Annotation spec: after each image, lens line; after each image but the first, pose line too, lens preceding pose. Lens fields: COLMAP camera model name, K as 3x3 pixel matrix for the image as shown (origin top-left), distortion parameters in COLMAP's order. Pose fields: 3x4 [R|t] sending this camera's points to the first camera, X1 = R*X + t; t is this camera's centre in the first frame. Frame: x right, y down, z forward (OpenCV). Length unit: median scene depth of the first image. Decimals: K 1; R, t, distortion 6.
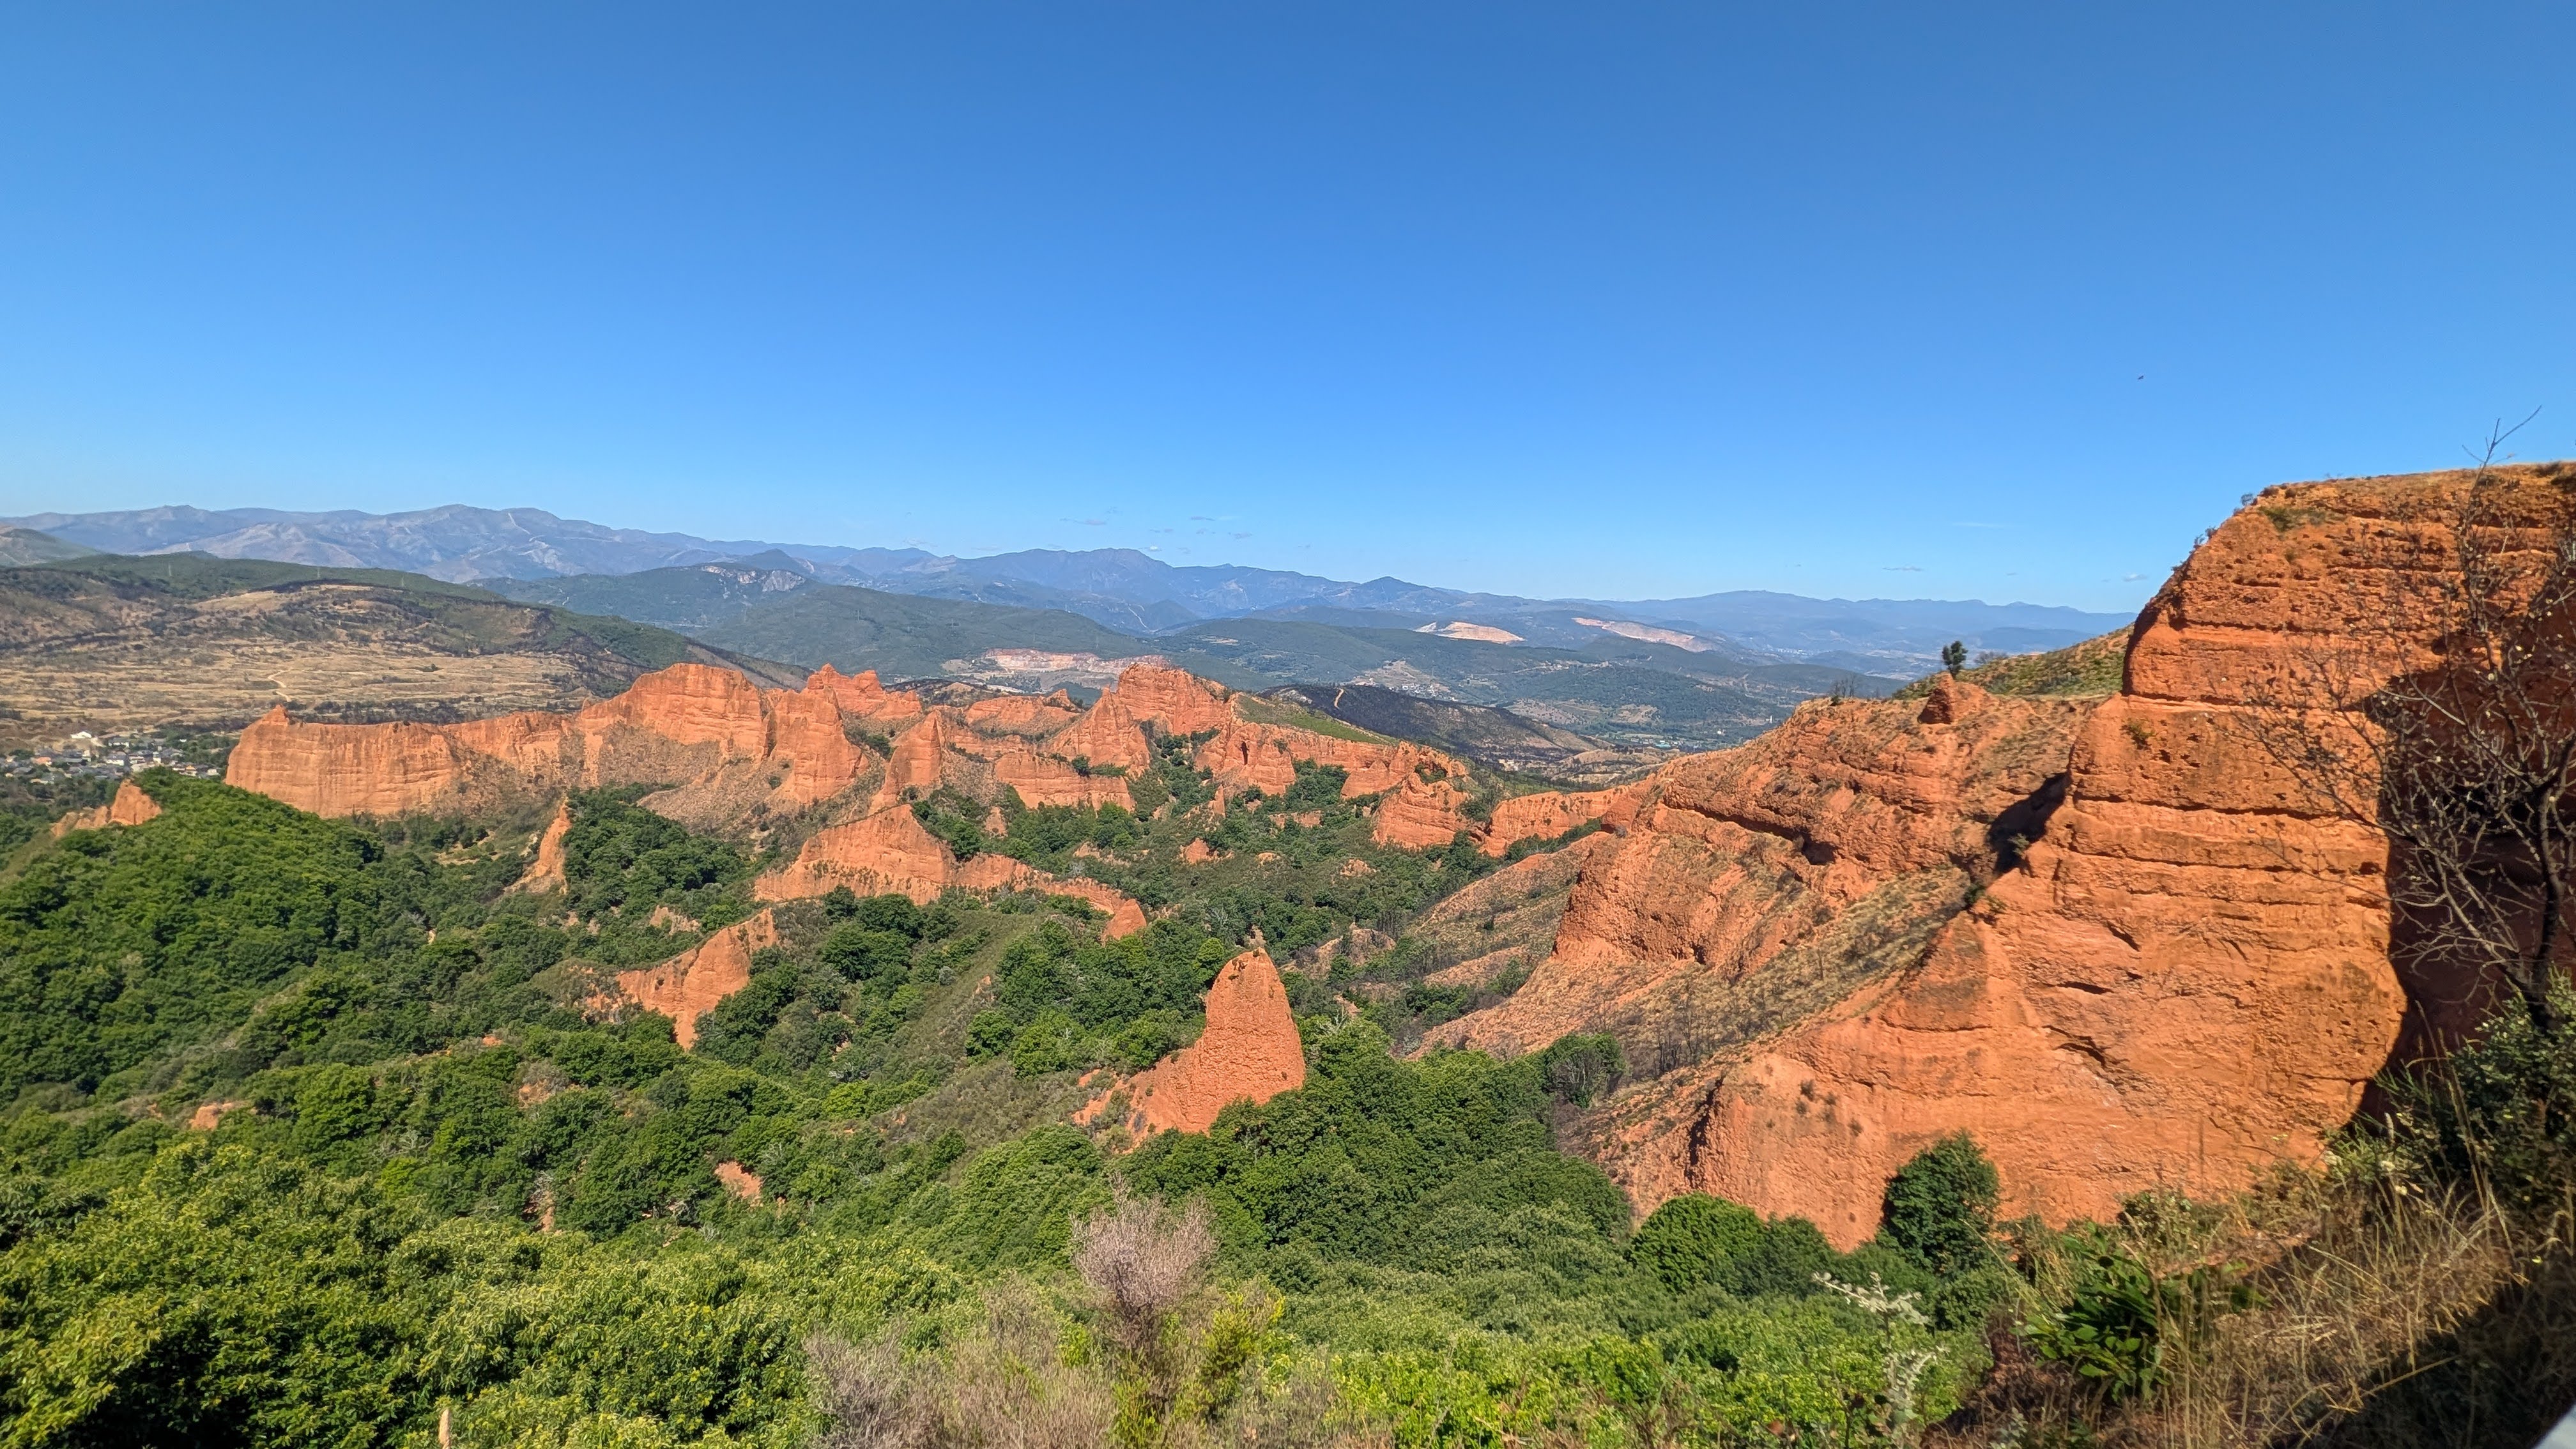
lens RADIAL K [[1118.0, 0, 1274.3], [0, 1118.0, 722.4], [0, 0, 1]] dist [0.005531, -0.000611]
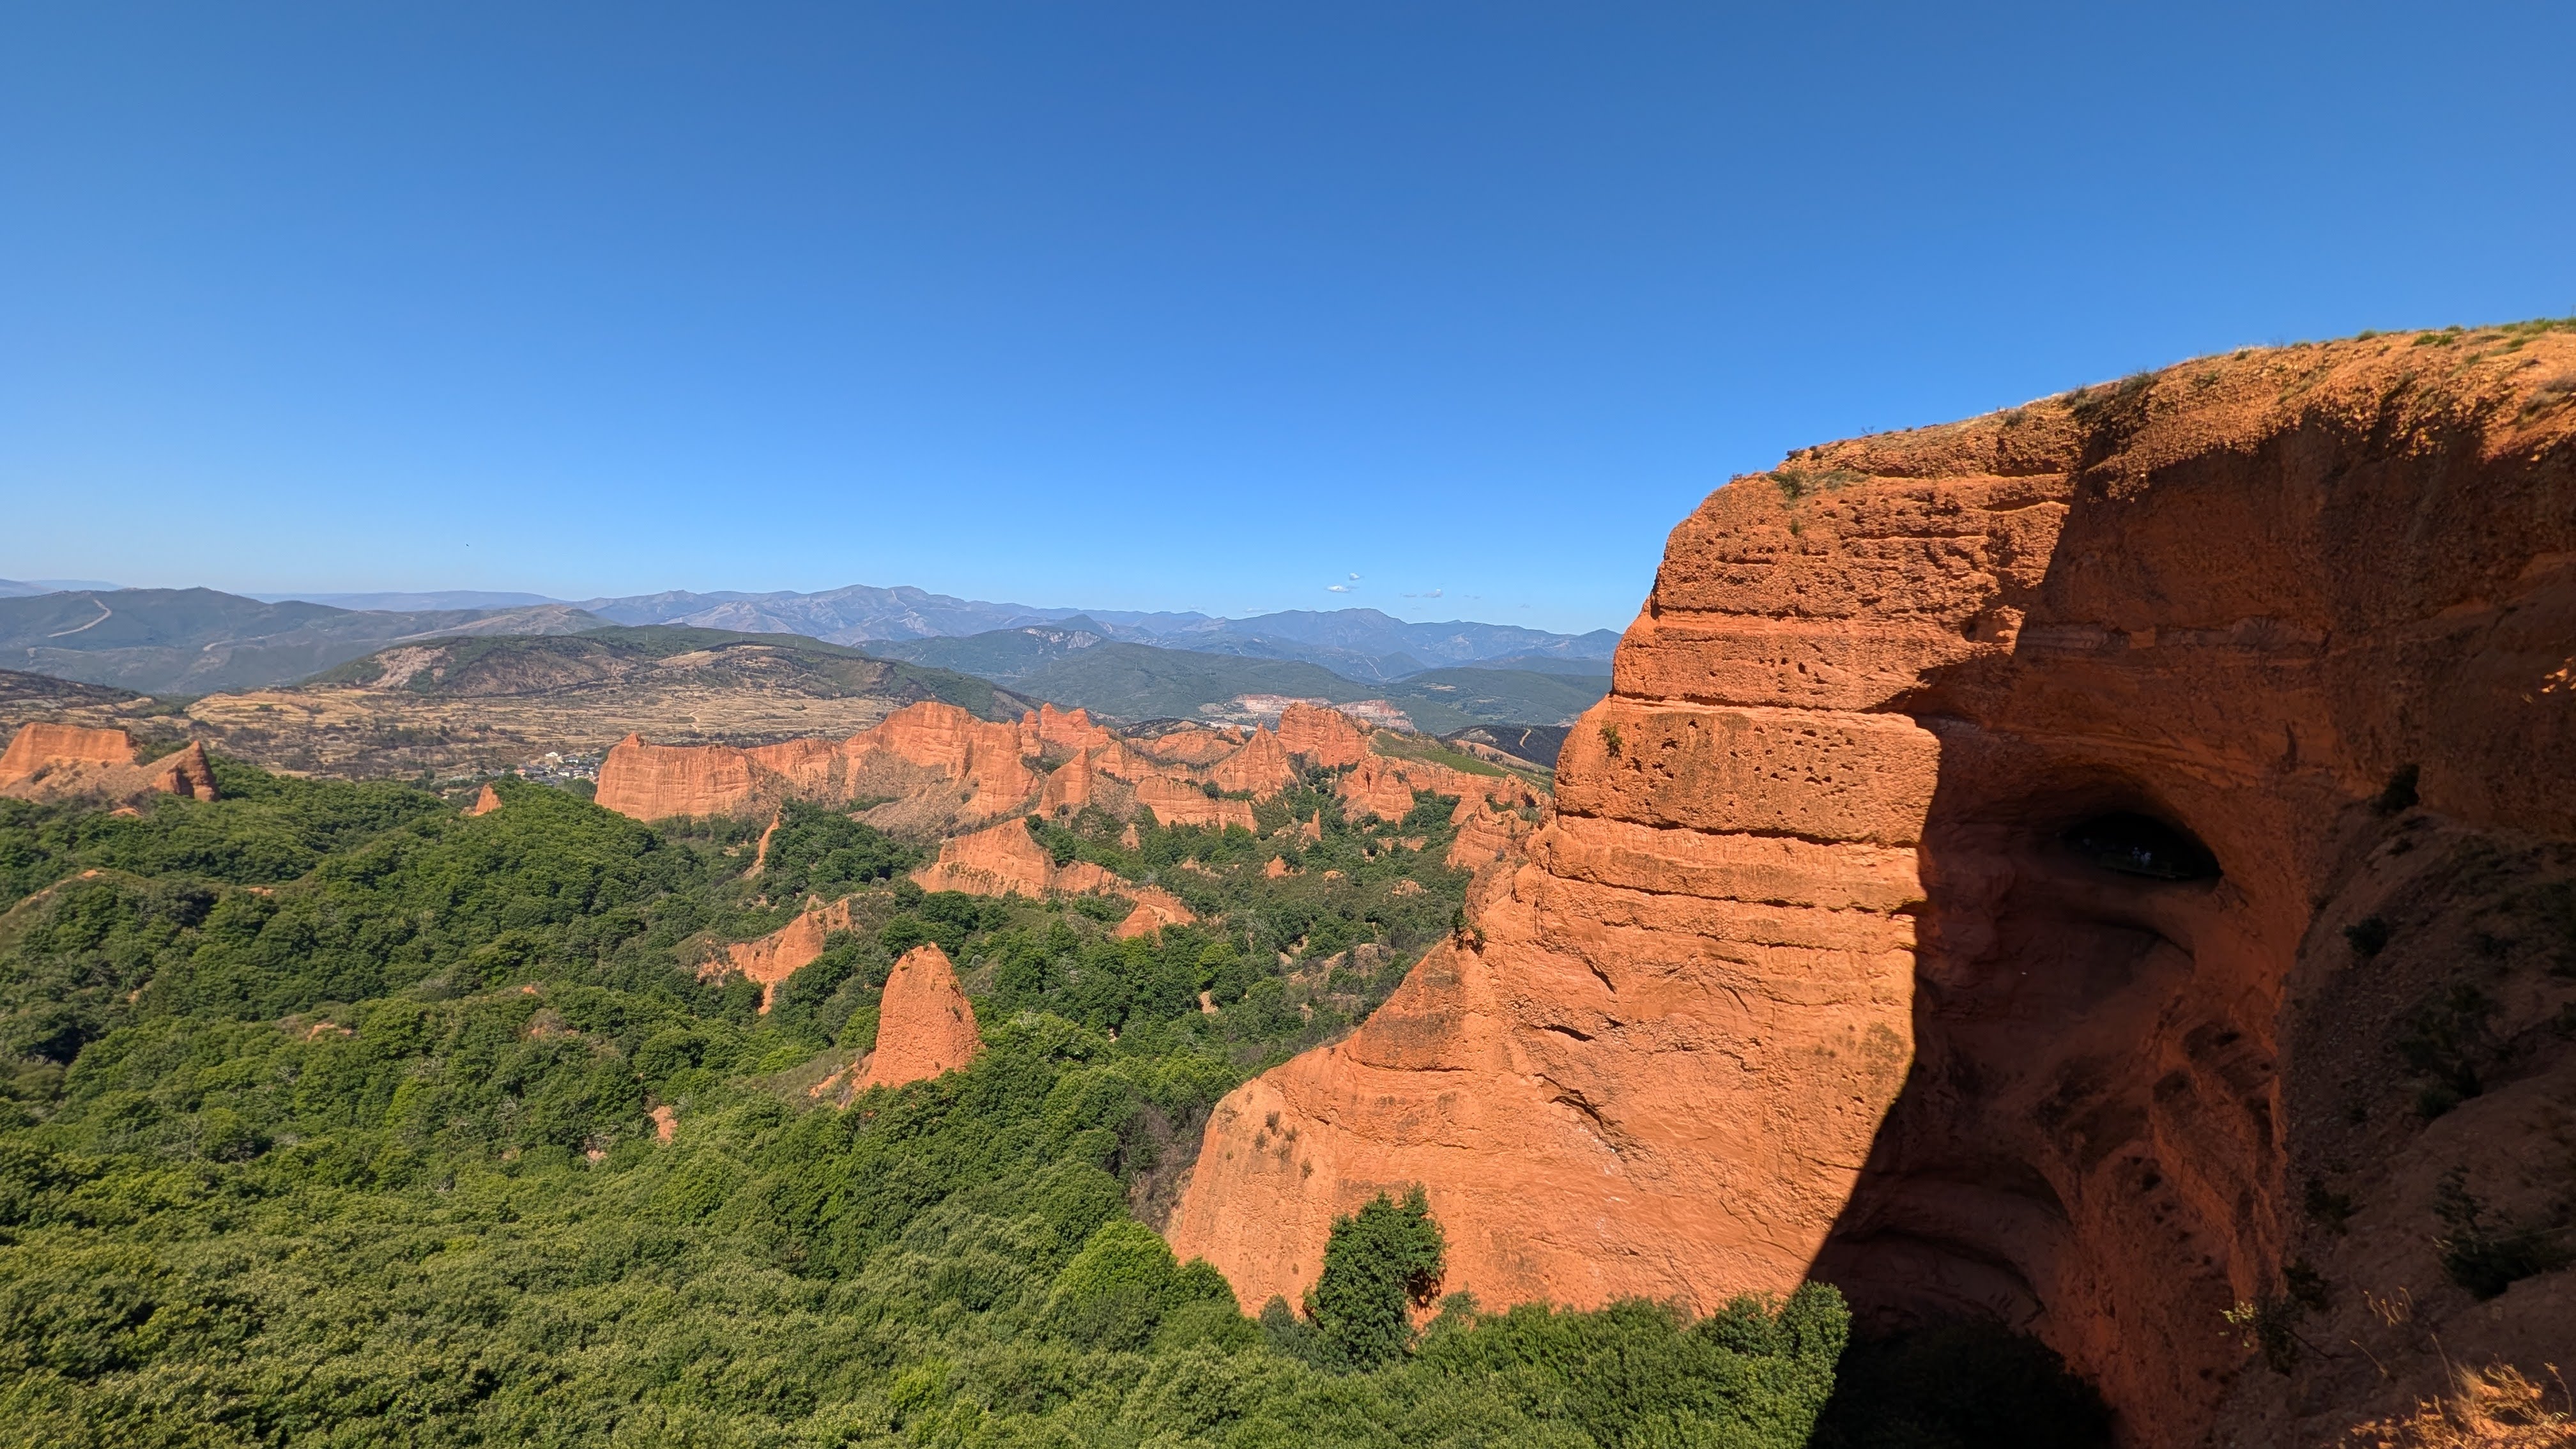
lens RADIAL K [[976.1, 0, 1293.8], [0, 976.1, 727.5], [0, 0, 1]] dist [0.003293, 0.000204]
pose [[0.976318, 0.007099, -0.216222, 0.169402], [-0.014262, 0.999399, -0.031584, 0.006972], [0.215868, 0.033920, 0.975833, 0.052503]]
